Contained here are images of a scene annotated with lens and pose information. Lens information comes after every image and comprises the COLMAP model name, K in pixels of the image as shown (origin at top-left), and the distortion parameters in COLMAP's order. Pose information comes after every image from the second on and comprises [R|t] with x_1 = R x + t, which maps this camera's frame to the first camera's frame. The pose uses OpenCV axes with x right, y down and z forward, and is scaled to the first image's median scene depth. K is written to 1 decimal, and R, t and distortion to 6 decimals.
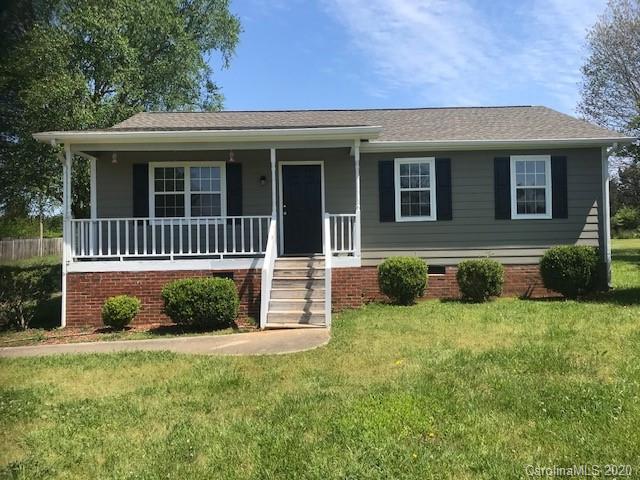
lens RADIAL K [[521.6, 0, 328.9], [0, 521.6, 232.0], [0, 0, 1]] dist [0.075883, -0.114110]
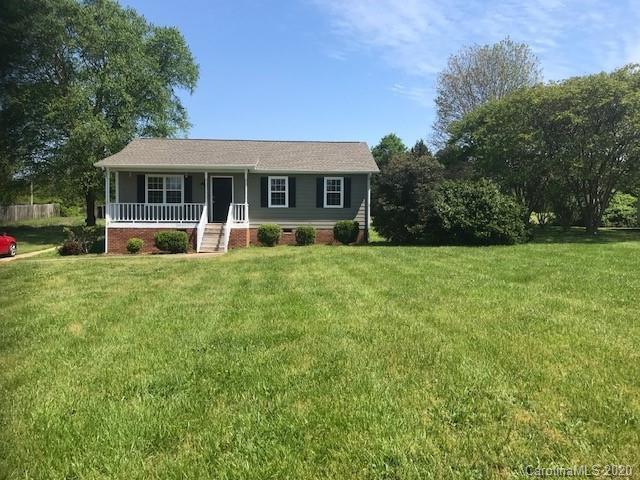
lens RADIAL K [[521.6, 0, 328.9], [0, 521.6, 232.0], [0, 0, 1]] dist [0.075883, -0.114110]
pose [[0.998055, 0.021635, 0.058467, 0.266740], [-0.025003, 0.998033, 0.057498, -0.049799], [-0.057108, -0.058848, 0.996632, -1.146220]]
